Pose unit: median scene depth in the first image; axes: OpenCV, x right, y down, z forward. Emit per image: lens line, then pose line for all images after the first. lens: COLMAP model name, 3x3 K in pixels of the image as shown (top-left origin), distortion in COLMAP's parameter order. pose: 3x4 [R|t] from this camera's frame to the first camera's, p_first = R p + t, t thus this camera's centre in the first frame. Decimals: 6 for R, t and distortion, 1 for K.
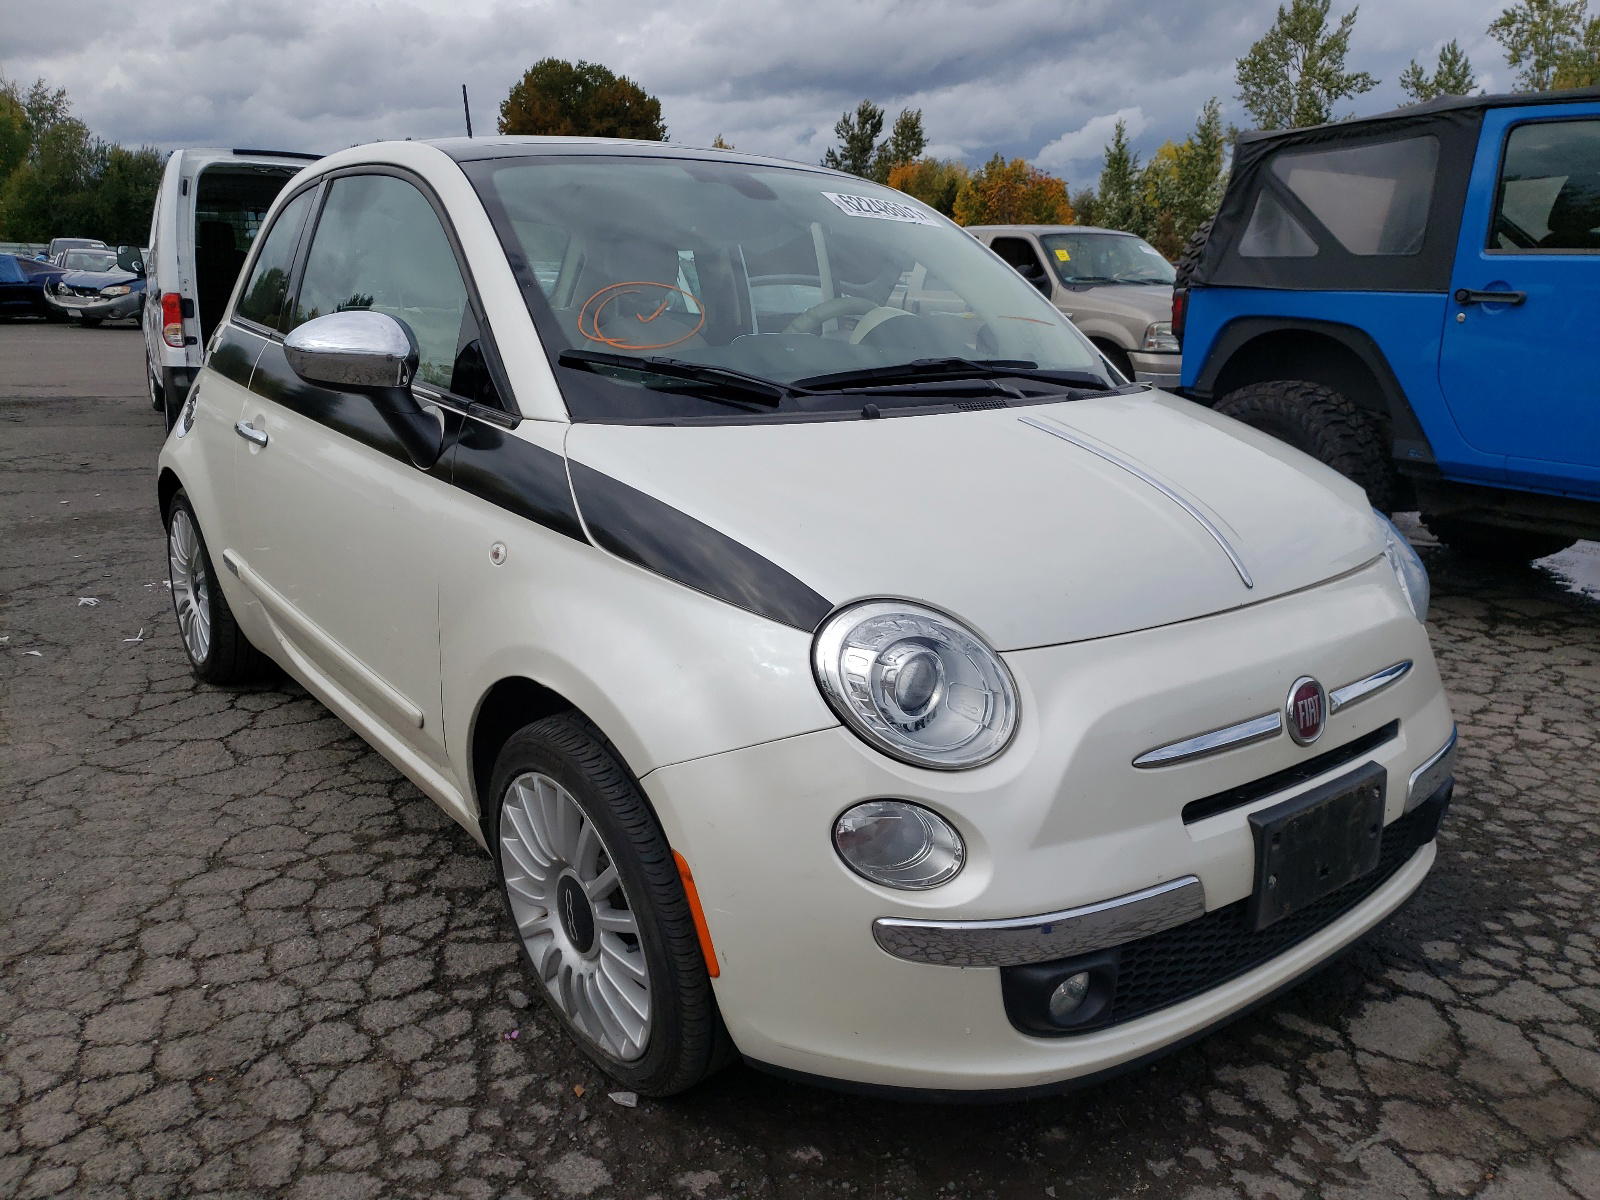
lens RADIAL K [[1250.9, 0, 792.9], [0, 1250.9, 595.9], [0, 0, 1]] dist [0.031268, -0.005040]
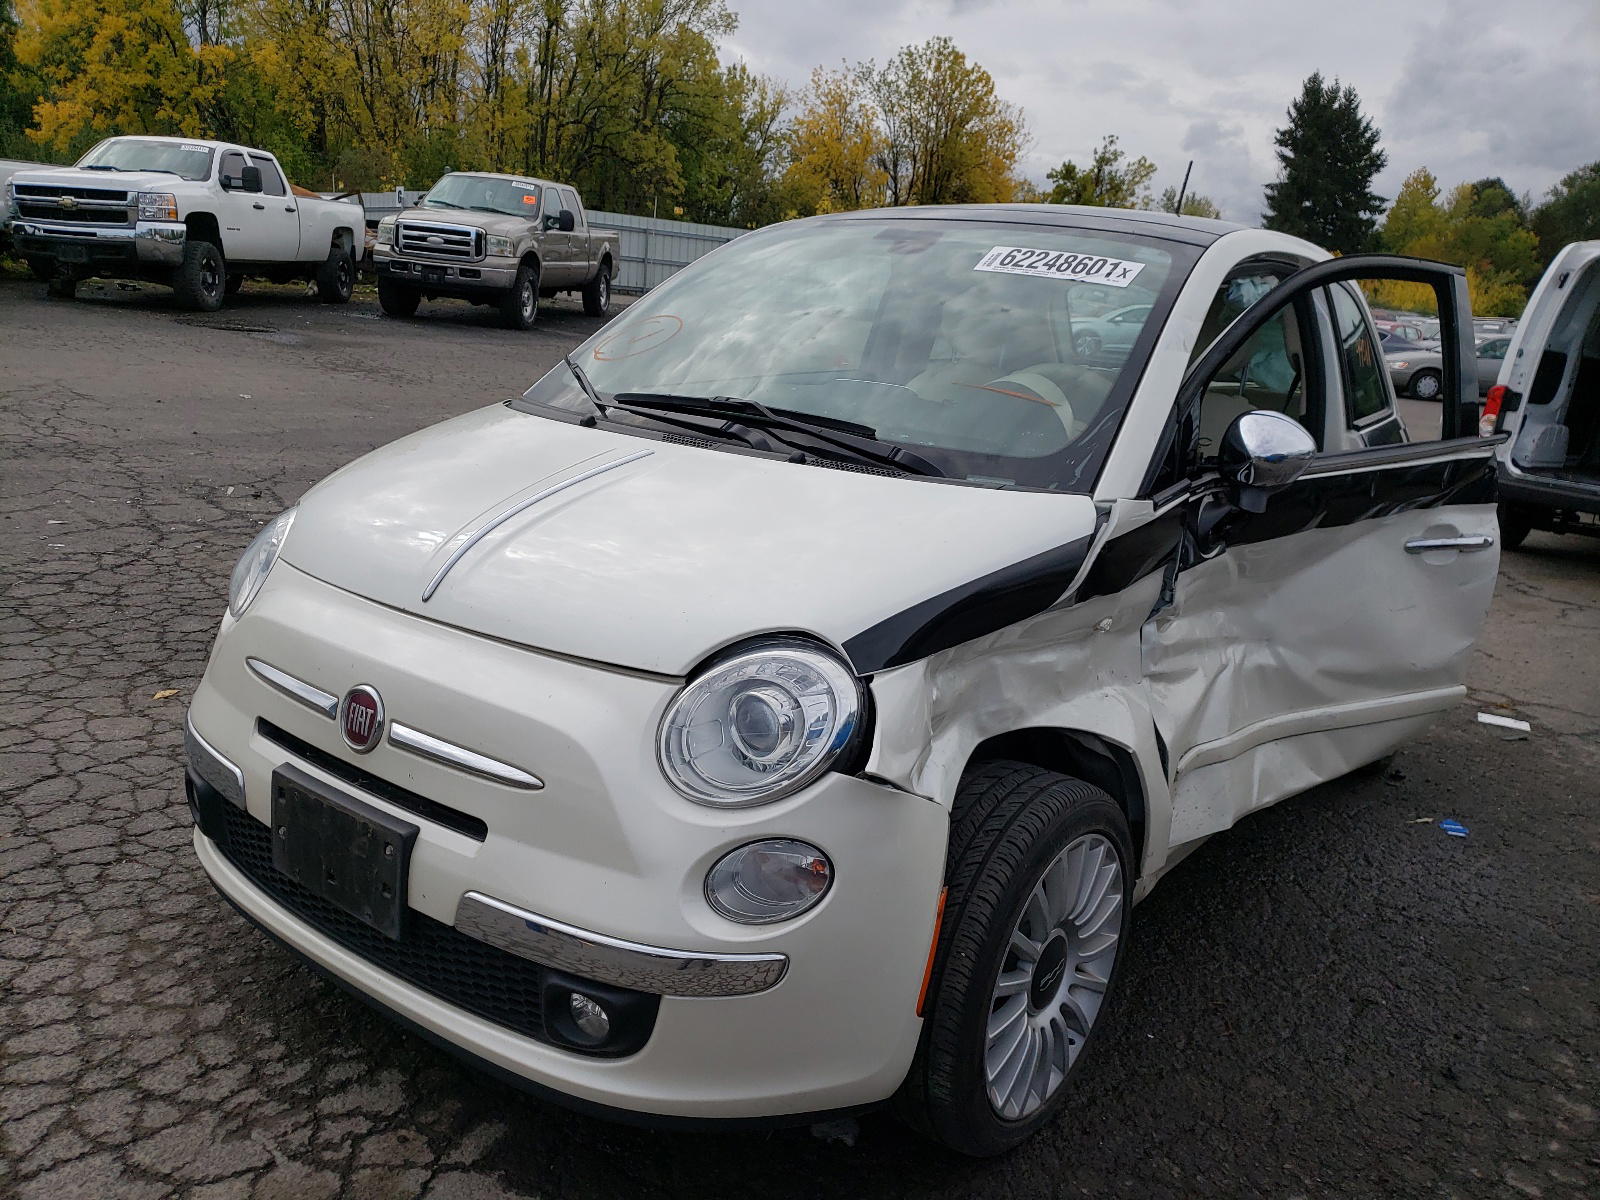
lens RADIAL K [[1250.9, 0, 790.2], [0, 1250.9, 599.5], [0, 0, 1]] dist [0.031268, -0.005040]
pose [[0.251216, 0.244136, -0.936636, 1.334526], [-0.318314, 0.934683, 0.158252, -0.253179], [0.914093, 0.258390, 0.312520, 0.912797]]
